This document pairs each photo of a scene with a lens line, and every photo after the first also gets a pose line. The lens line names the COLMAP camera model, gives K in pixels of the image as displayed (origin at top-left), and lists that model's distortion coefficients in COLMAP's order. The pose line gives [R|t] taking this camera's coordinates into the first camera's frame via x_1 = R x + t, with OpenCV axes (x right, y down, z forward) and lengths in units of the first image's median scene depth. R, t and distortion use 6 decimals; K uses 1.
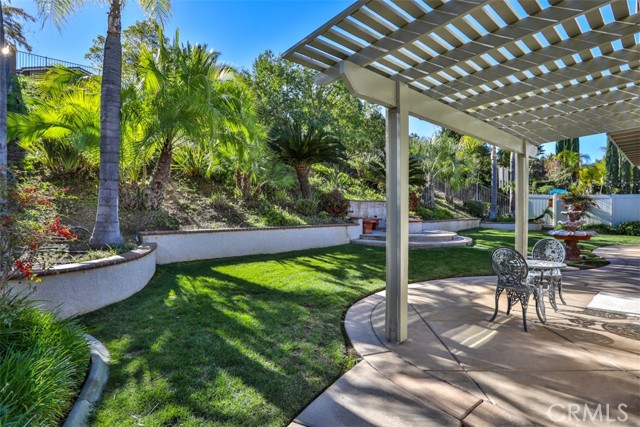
lens RADIAL K [[329.5, 0, 323.3], [0, 329.5, 213.5], [0, 0, 1]] dist [-0.028563, 0.006255]
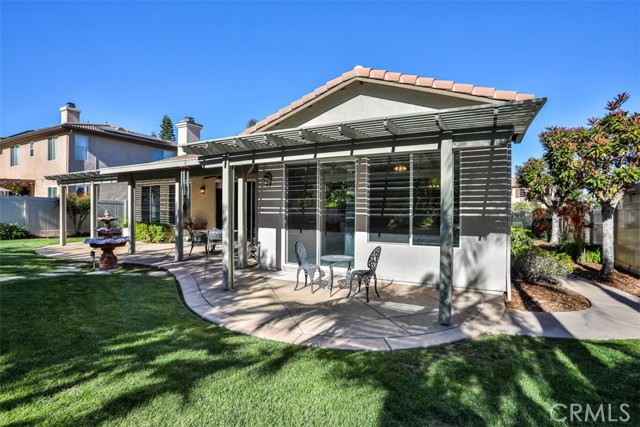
lens RADIAL K [[329.5, 0, 315.5], [0, 329.5, 215.4], [0, 0, 1]] dist [-0.028563, 0.006255]
pose [[-0.347430, -0.013308, 0.937612, -0.845901], [-0.000901, 0.999904, 0.013858, -0.070706], [-0.937706, 0.003970, -0.347408, 1.960347]]
